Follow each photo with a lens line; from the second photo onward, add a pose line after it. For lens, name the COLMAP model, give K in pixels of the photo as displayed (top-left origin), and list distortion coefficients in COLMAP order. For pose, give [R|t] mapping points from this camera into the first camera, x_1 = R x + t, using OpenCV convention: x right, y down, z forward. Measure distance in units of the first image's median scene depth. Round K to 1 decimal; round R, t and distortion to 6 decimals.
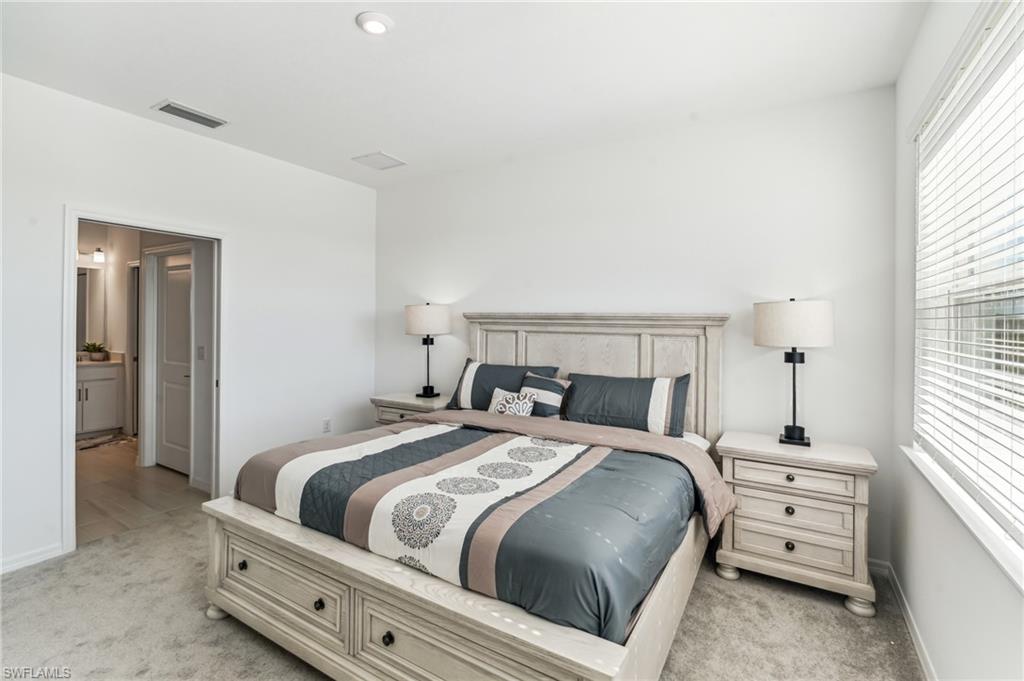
lens RADIAL K [[463.0, 0, 510.4], [0, 463.0, 337.9], [0, 0, 1]] dist [-0.002253, 0.000057]
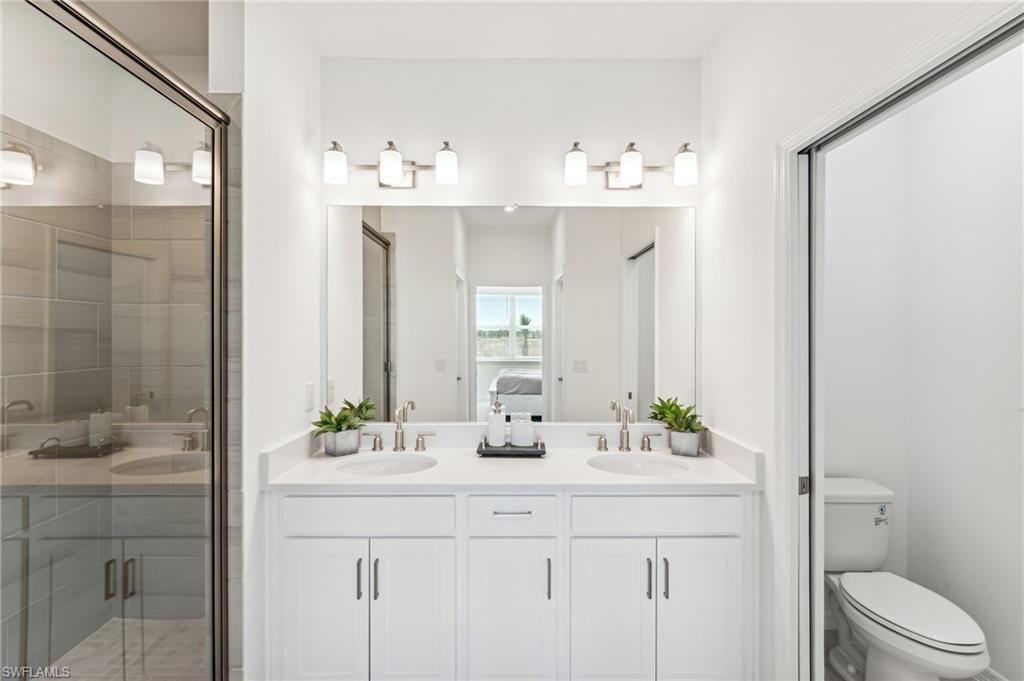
lens RADIAL K [[467.8, 0, 513.7], [0, 467.8, 332.1], [0, 0, 1]] dist [-0.002252, 0.001011]
pose [[0.529995, -0.020947, -0.847742, -0.652041], [-0.000971, 0.999679, -0.025308, -0.036502], [0.848000, 0.014237, 0.529805, 0.691030]]
